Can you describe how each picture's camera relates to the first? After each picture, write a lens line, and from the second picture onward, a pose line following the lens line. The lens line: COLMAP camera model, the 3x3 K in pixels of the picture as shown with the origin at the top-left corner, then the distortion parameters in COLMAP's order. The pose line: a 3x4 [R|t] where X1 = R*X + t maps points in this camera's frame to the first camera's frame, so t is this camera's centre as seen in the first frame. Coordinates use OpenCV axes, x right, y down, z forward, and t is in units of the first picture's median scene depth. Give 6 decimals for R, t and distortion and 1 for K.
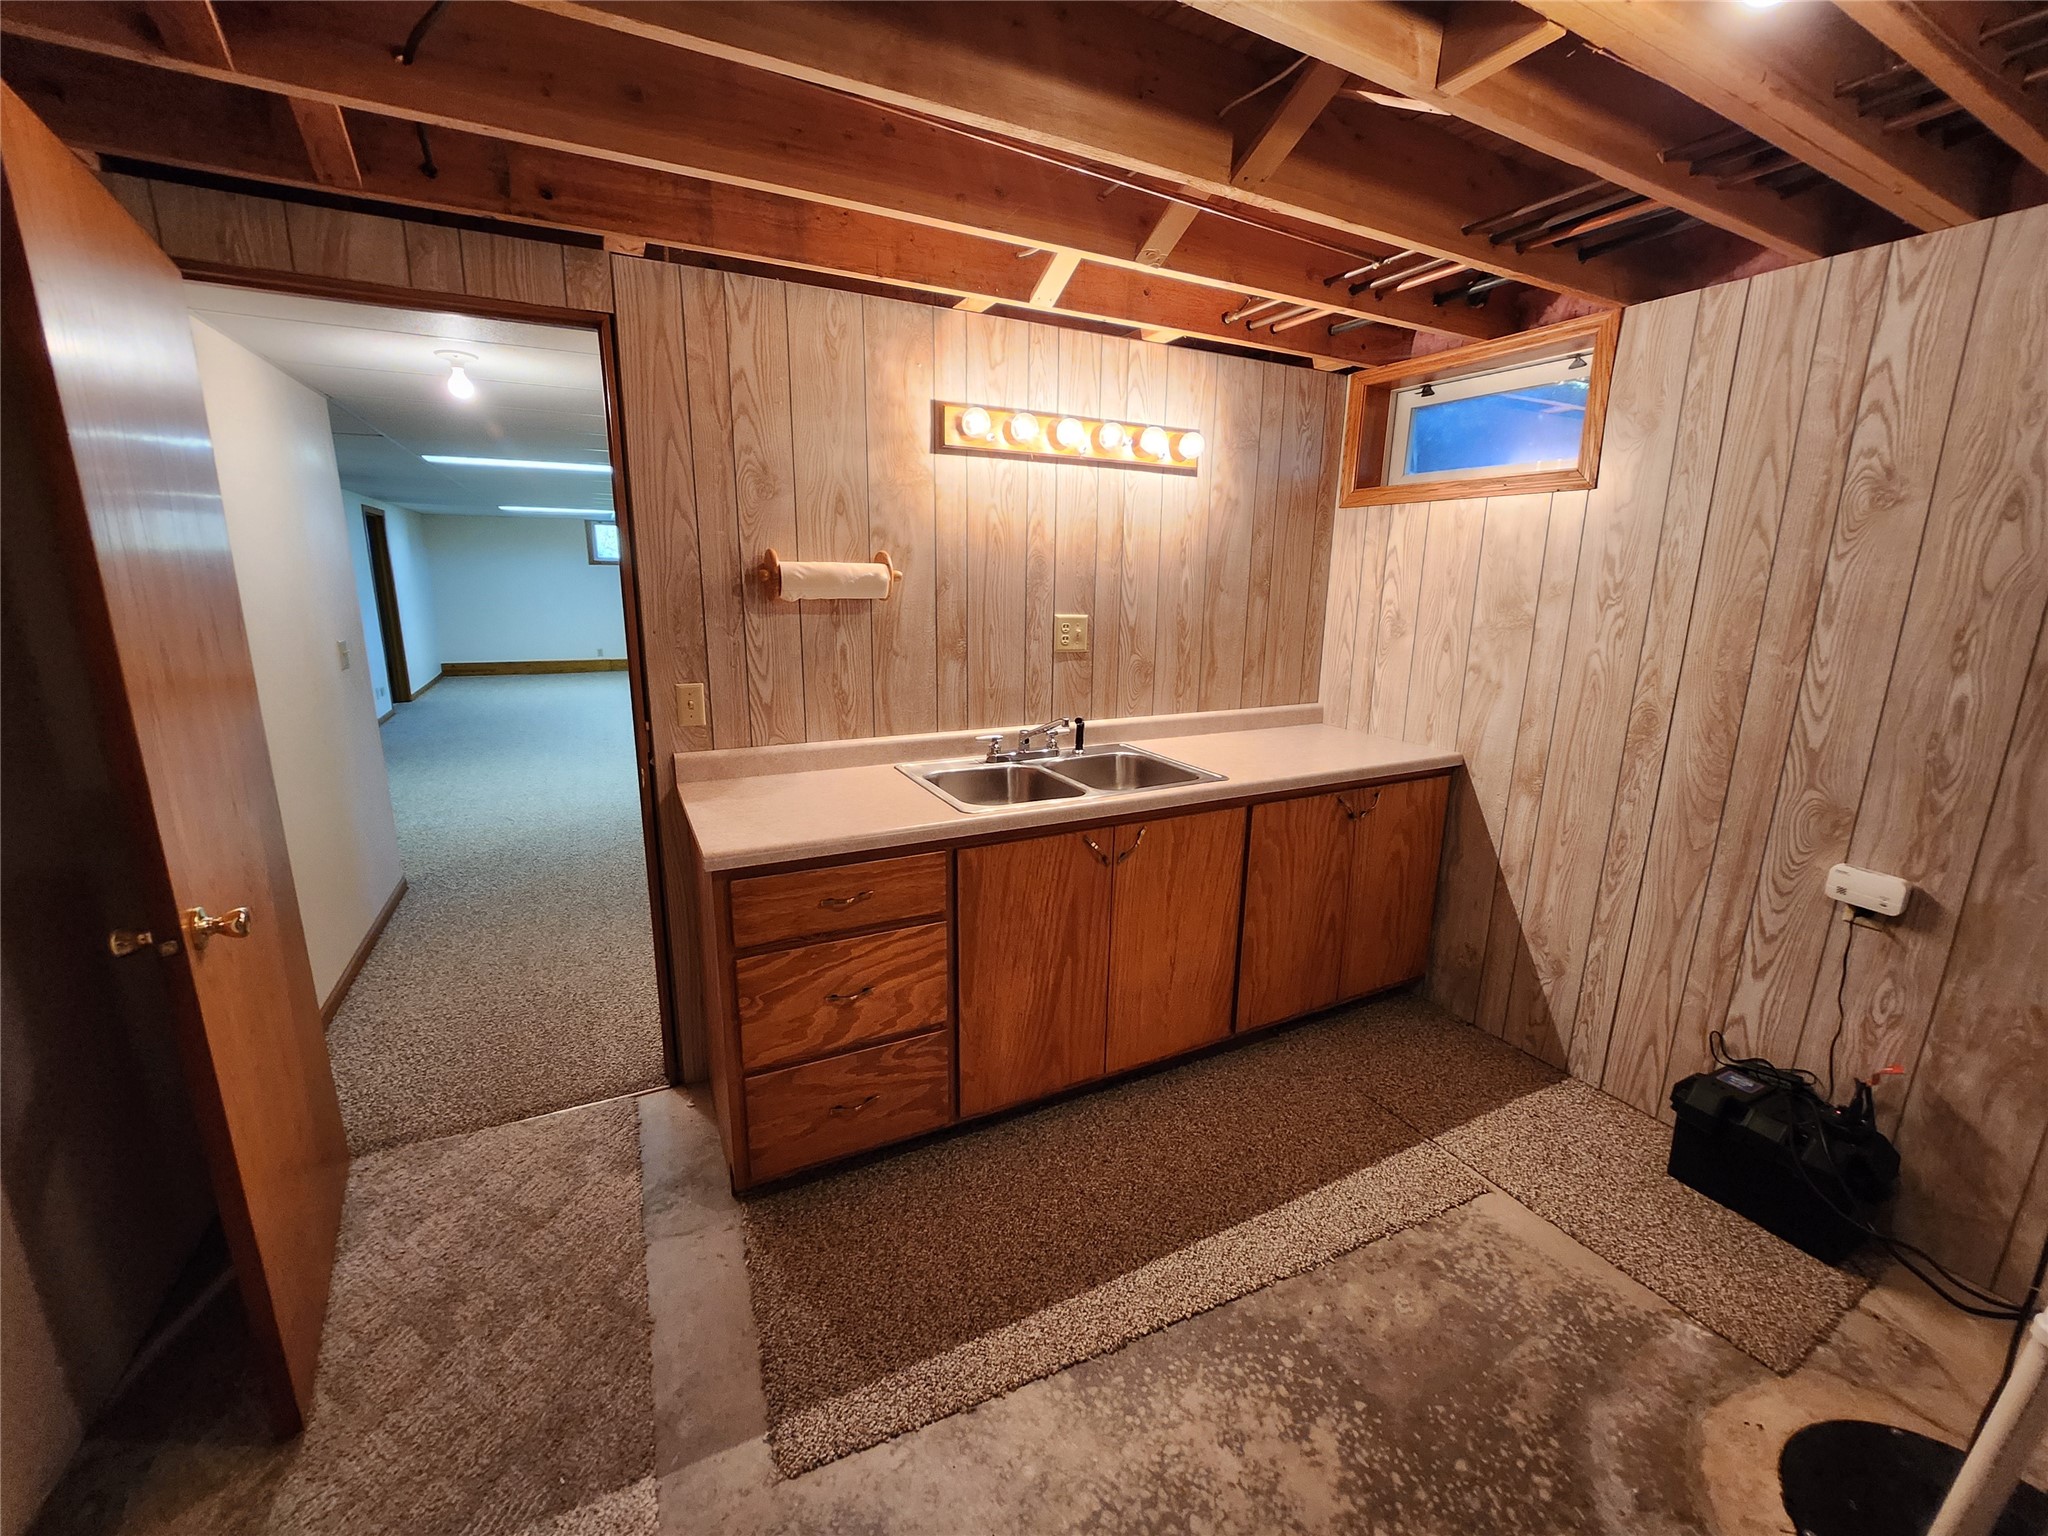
lens RADIAL K [[812.2, 0, 1022.3], [0, 812.2, 760.2], [0, 0, 1]] dist [-0.016683, -0.001028]
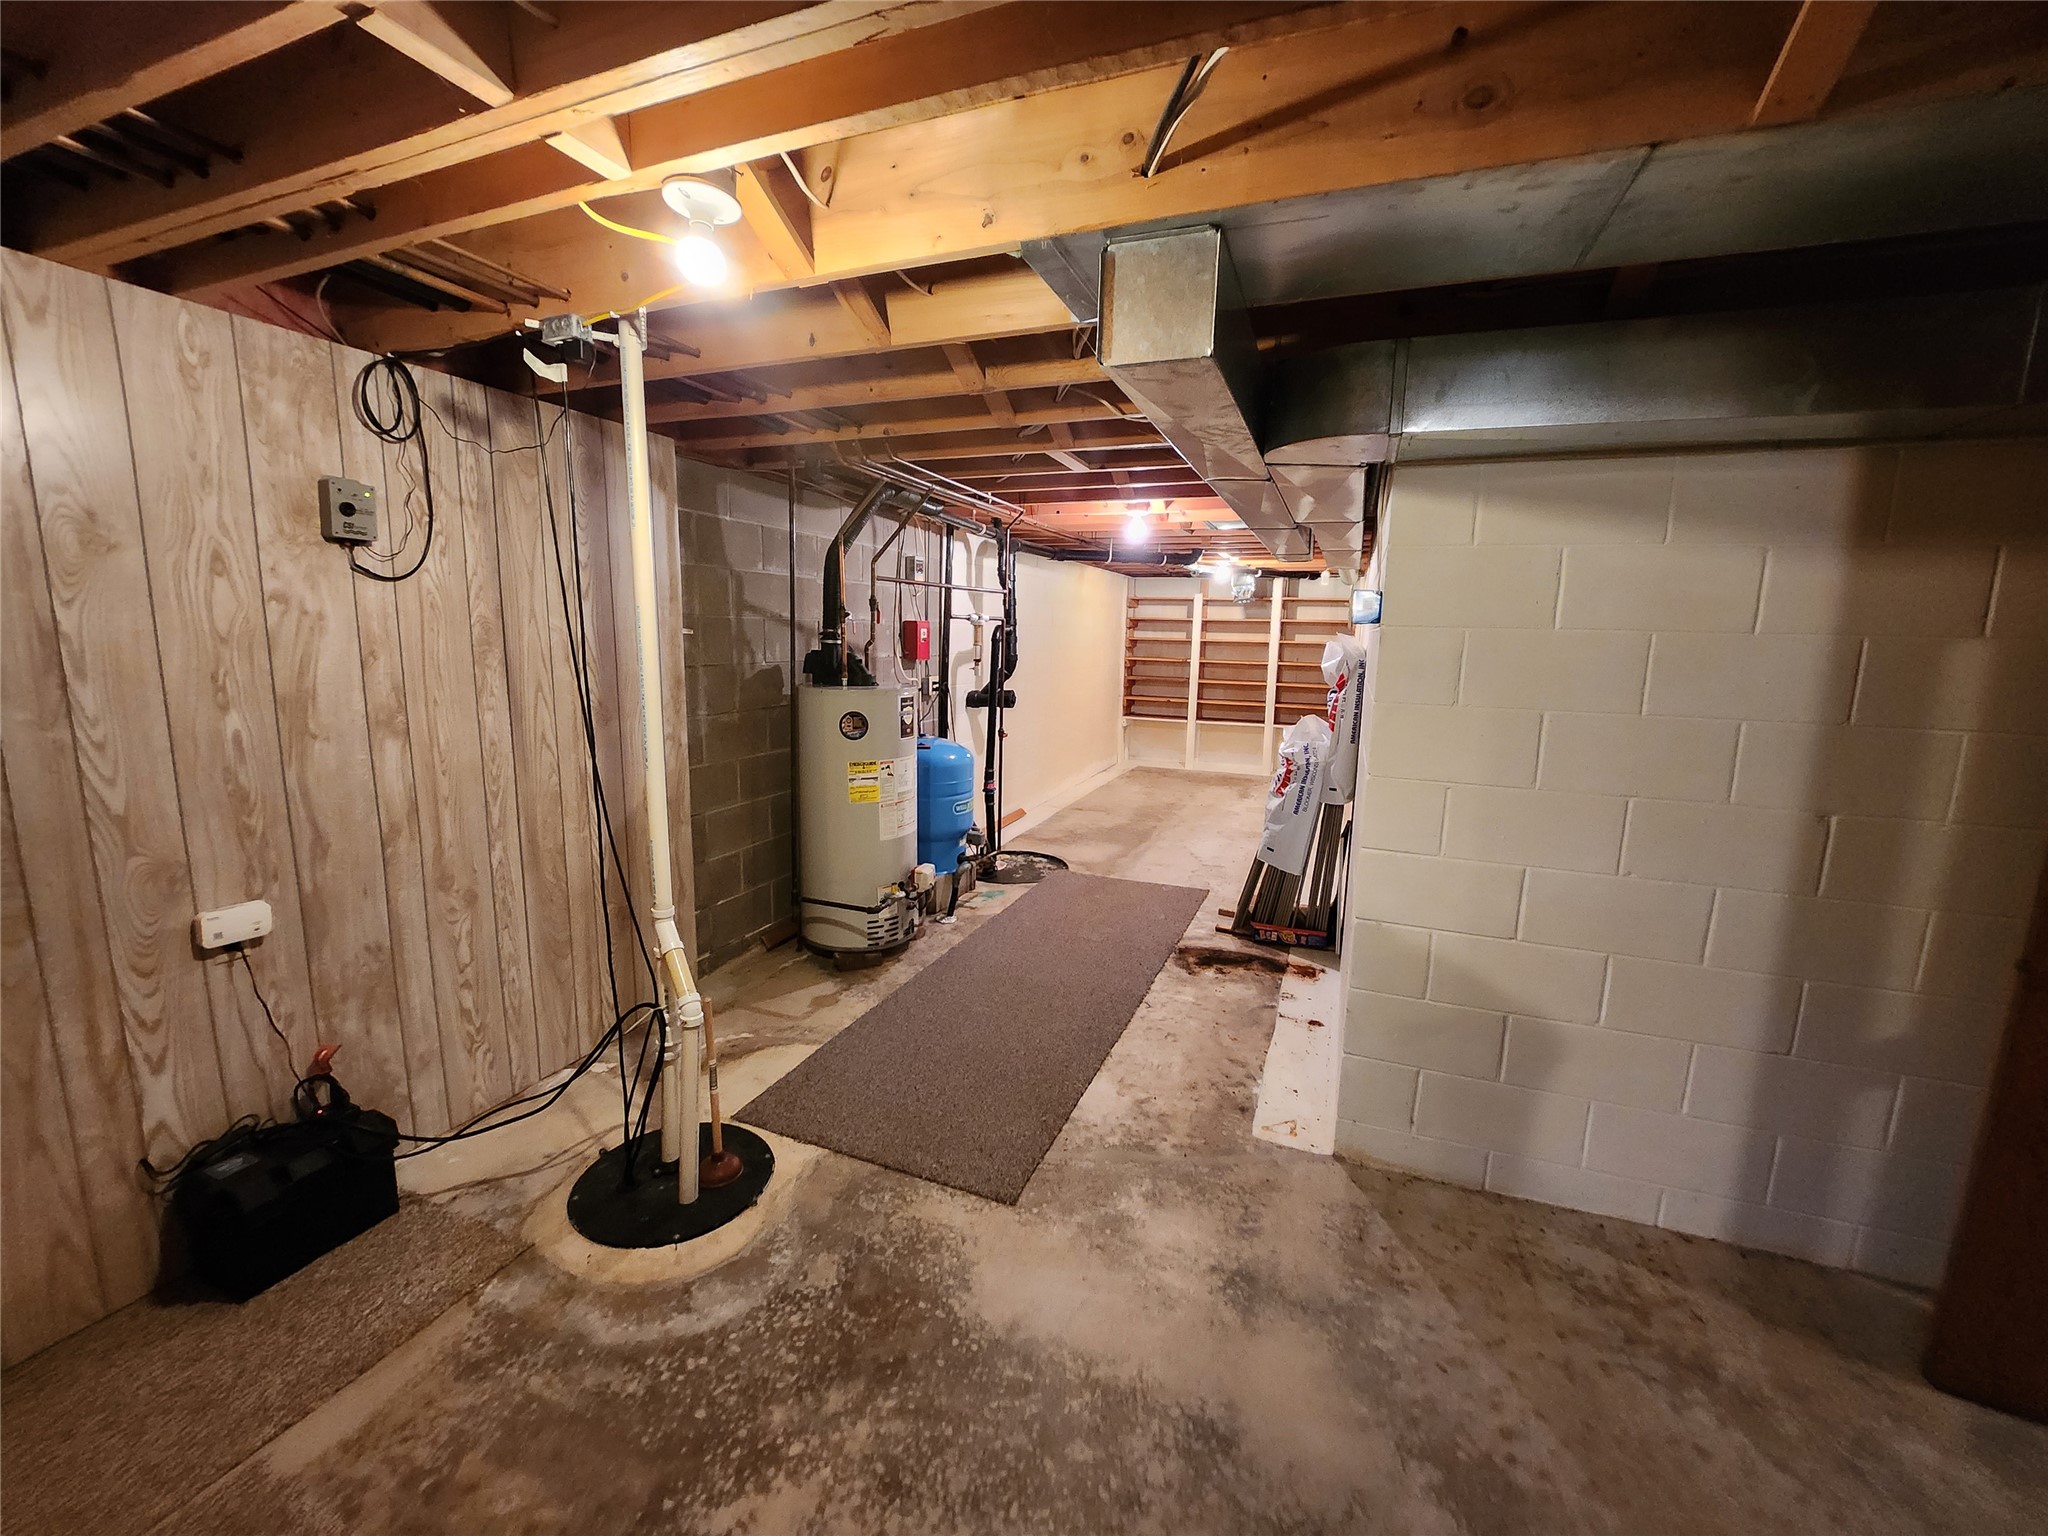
lens RADIAL K [[812.2, 0, 1023.9], [0, 812.2, 764.0], [0, 0, 1]] dist [-0.016683, -0.001028]
pose [[-0.658160, -0.147009, 0.738386, -0.375163], [0.137583, 0.940751, 0.309933, -0.229217], [-0.740200, 0.305575, -0.598939, 0.852740]]
